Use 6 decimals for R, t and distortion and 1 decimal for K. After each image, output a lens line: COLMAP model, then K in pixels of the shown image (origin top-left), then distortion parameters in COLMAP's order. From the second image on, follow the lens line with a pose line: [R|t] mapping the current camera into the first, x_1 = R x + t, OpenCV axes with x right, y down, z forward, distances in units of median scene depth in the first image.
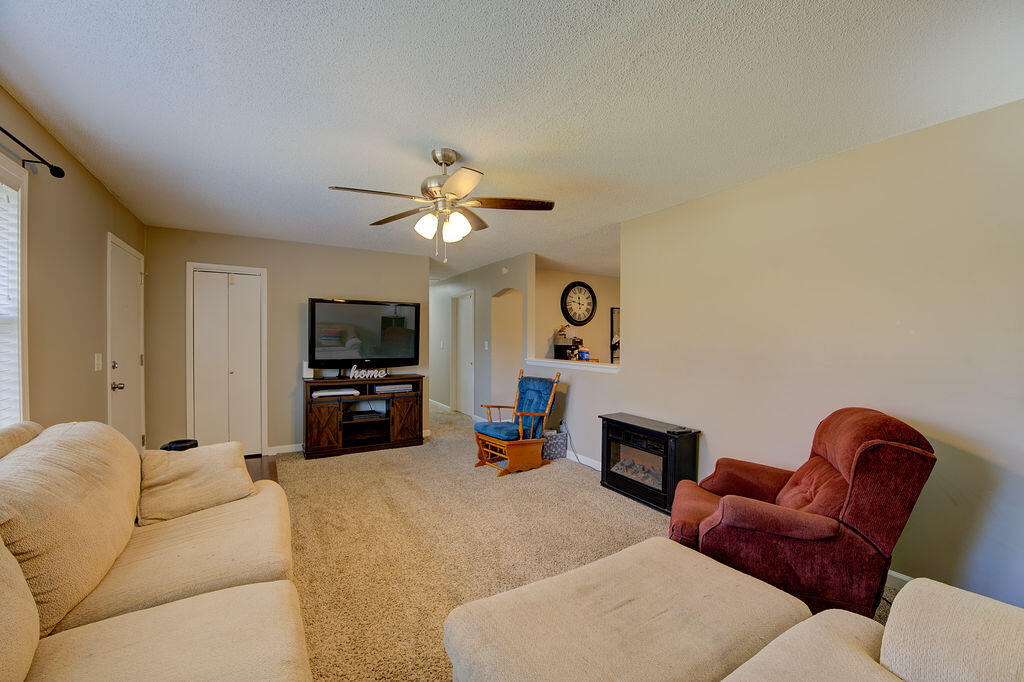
lens RADIAL K [[411.5, 0, 514.2], [0, 411.5, 343.7], [0, 0, 1]] dist [-0.027672, -0.000484]
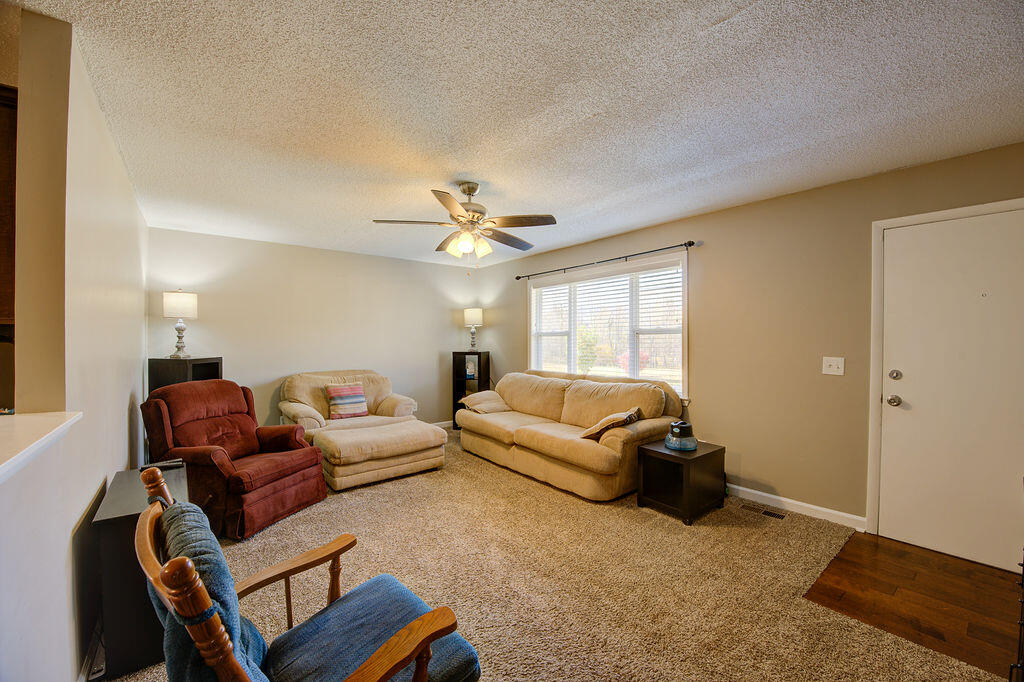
lens RADIAL K [[411.5, 0, 512.2], [0, 411.5, 339.5], [0, 0, 1]] dist [-0.027672, -0.000484]
pose [[-0.990980, -0.007263, -0.133815, -0.074101], [-0.009588, 0.999814, 0.016741, -0.018185], [0.133669, 0.017874, -0.990865, 1.202741]]
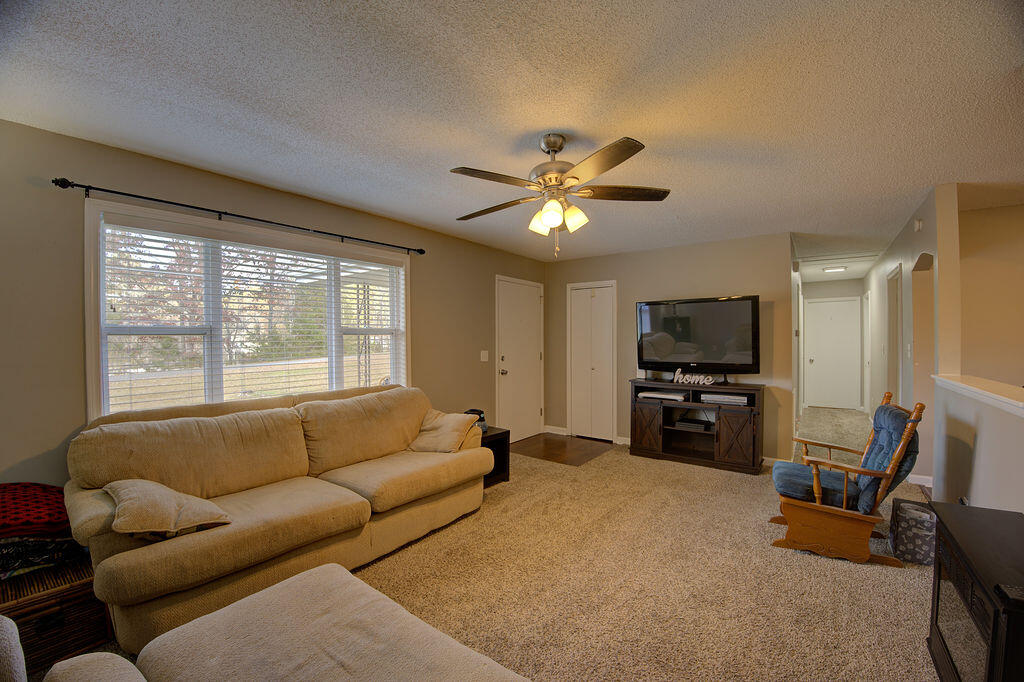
lens RADIAL K [[411.5, 0, 522.9], [0, 411.5, 342.8], [0, 0, 1]] dist [-0.027672, -0.000484]
pose [[0.390017, -0.000911, -0.920807, 0.354798], [-0.007238, 0.999966, -0.004056, -0.001285], [0.920779, 0.008247, 0.389997, 0.313299]]
